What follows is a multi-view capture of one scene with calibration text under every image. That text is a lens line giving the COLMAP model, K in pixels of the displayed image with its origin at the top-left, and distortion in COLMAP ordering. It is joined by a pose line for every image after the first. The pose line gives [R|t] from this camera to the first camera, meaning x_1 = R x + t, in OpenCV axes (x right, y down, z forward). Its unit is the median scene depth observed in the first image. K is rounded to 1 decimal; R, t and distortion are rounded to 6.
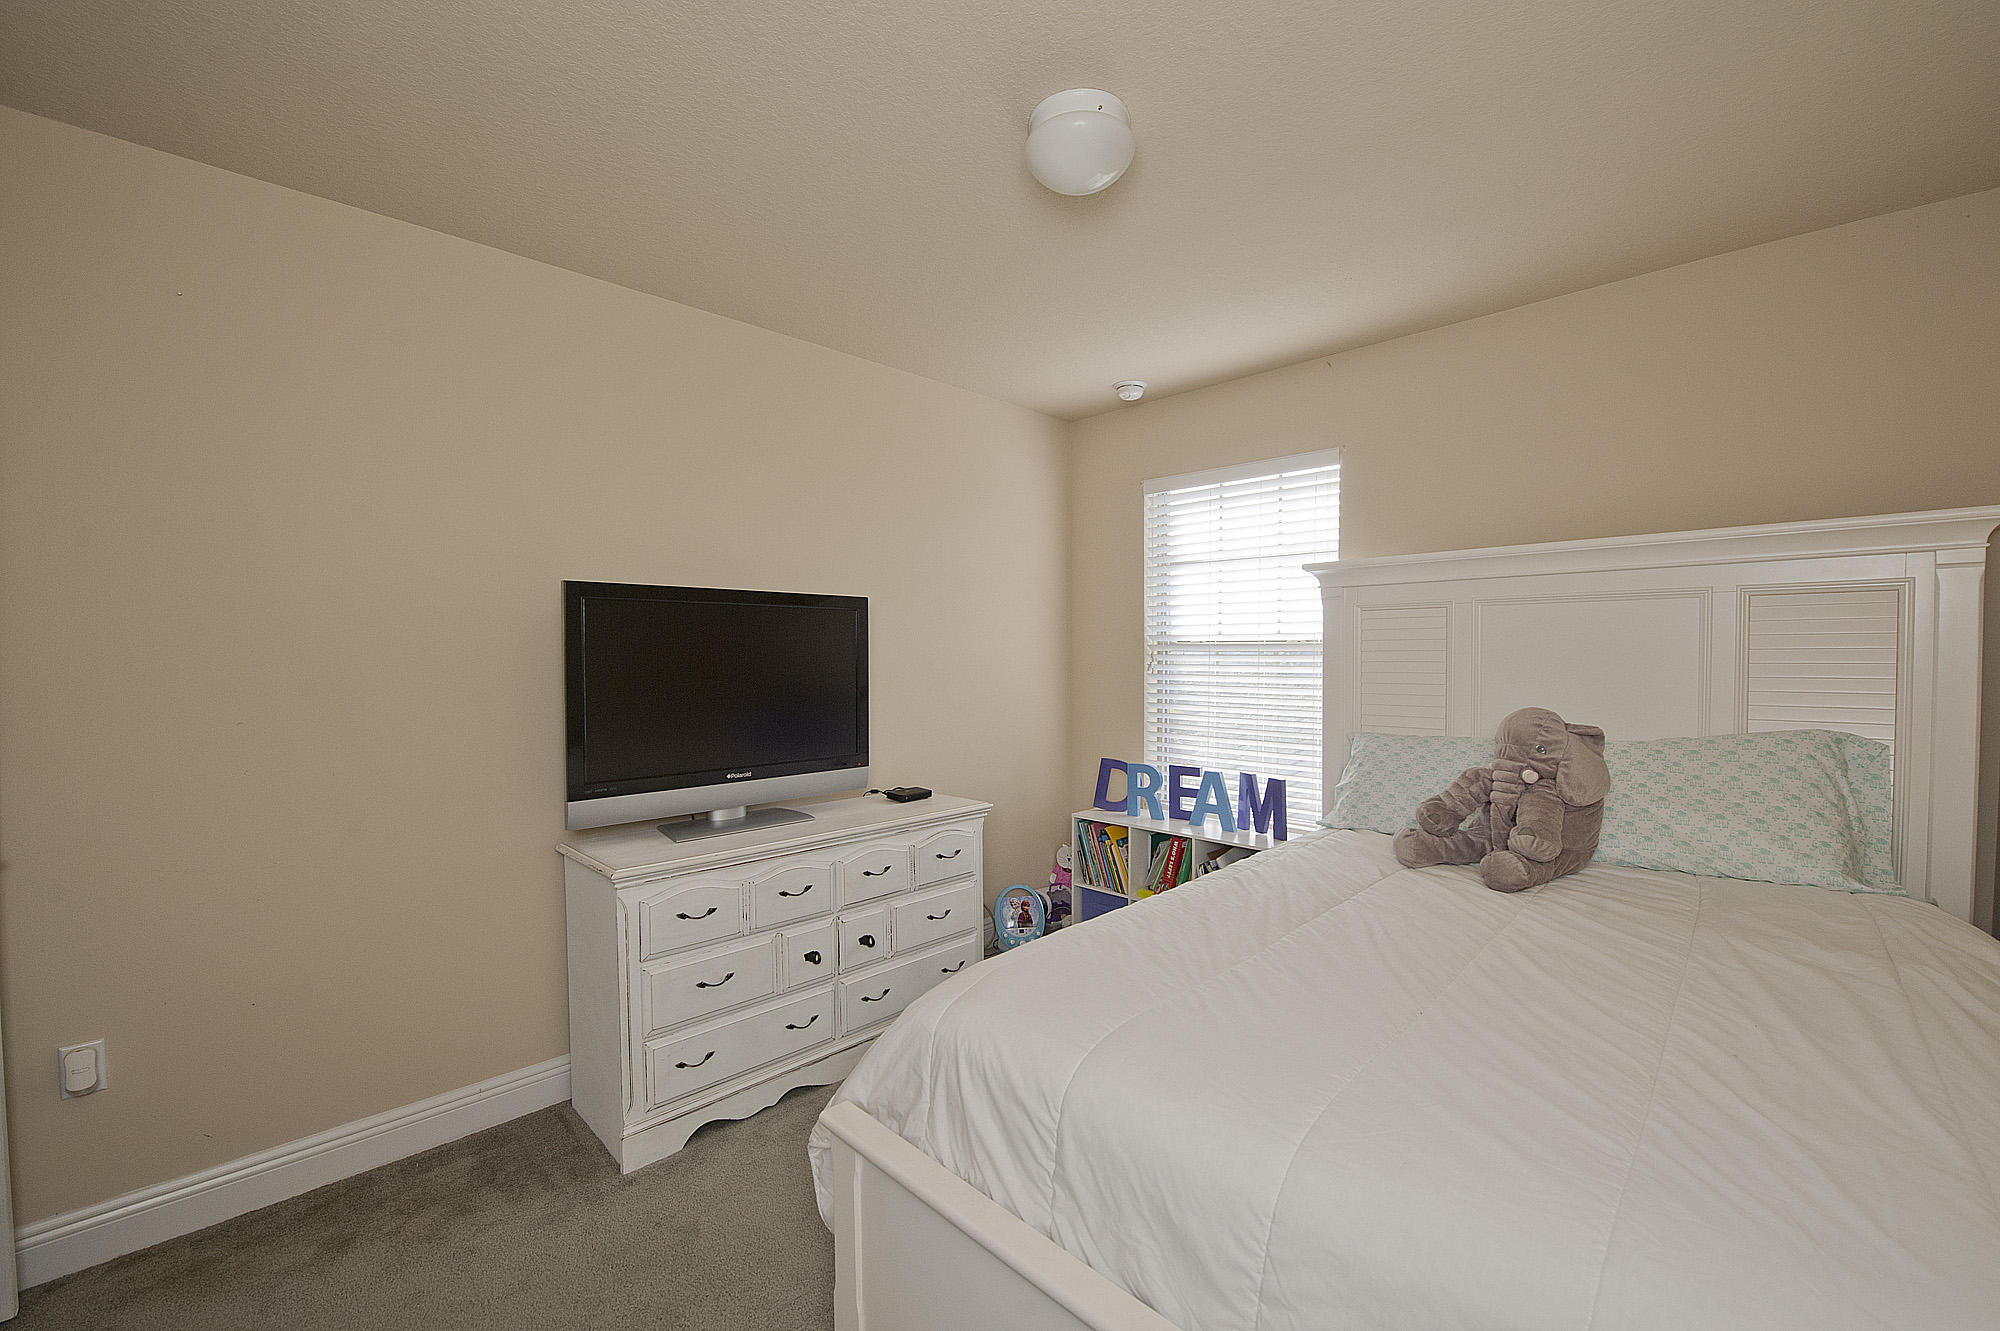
lens RADIAL K [[796.7, 0, 1006.7], [0, 796.7, 676.9], [0, 0, 1]] dist [-0.015387, -0.002906]
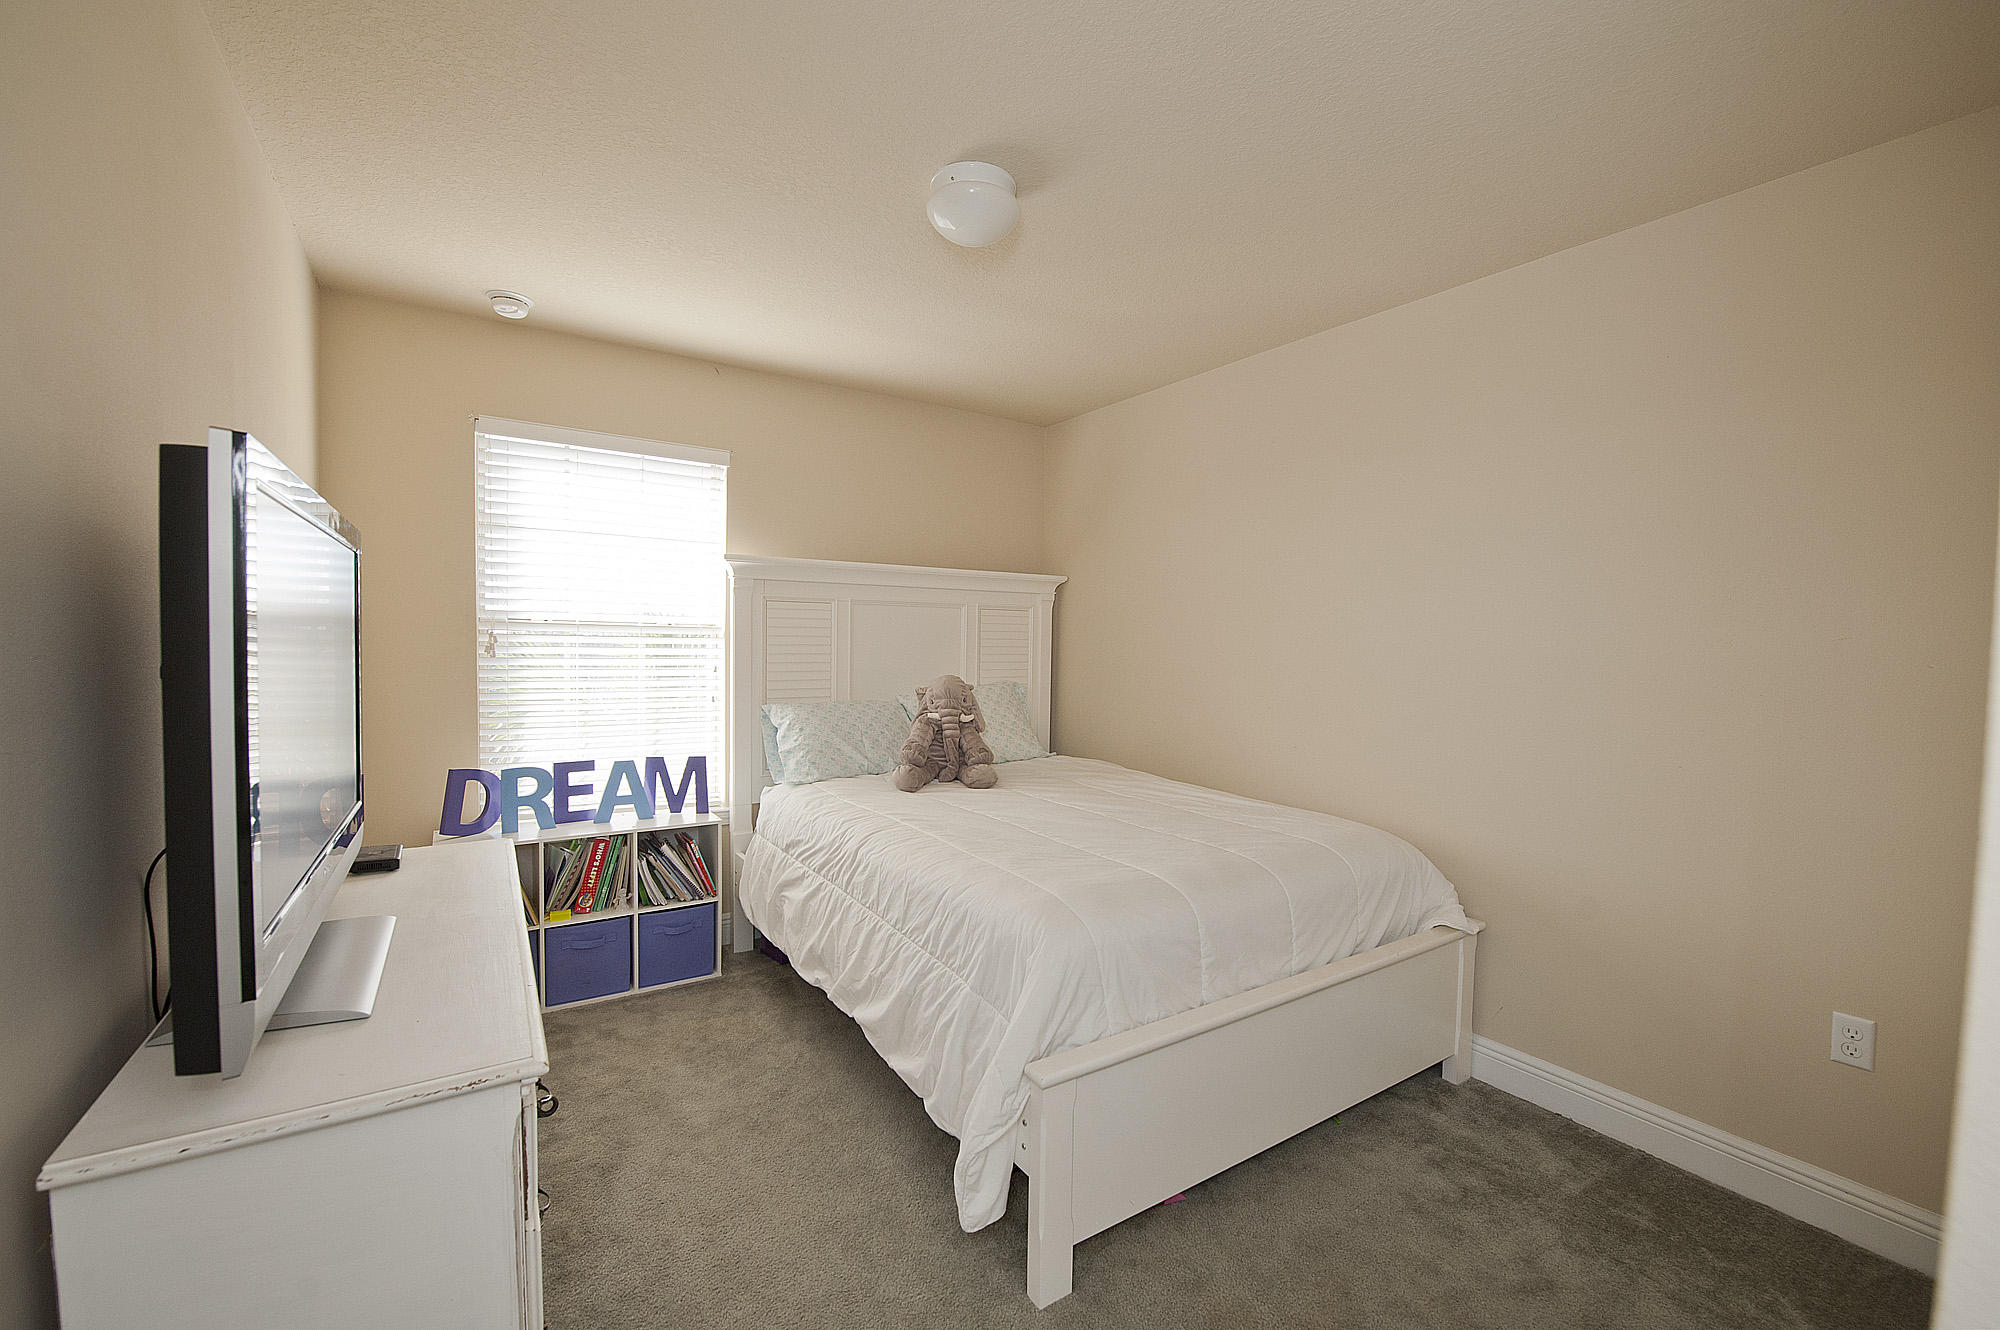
lens RADIAL K [[796.7, 0, 1006.7], [0, 796.7, 676.4], [0, 0, 1]] dist [-0.015387, -0.002906]
pose [[0.211447, -0.032955, 0.976834, -0.528385], [0.011575, 0.999446, 0.031212, -0.003837], [-0.977321, 0.004707, 0.211712, 0.340220]]
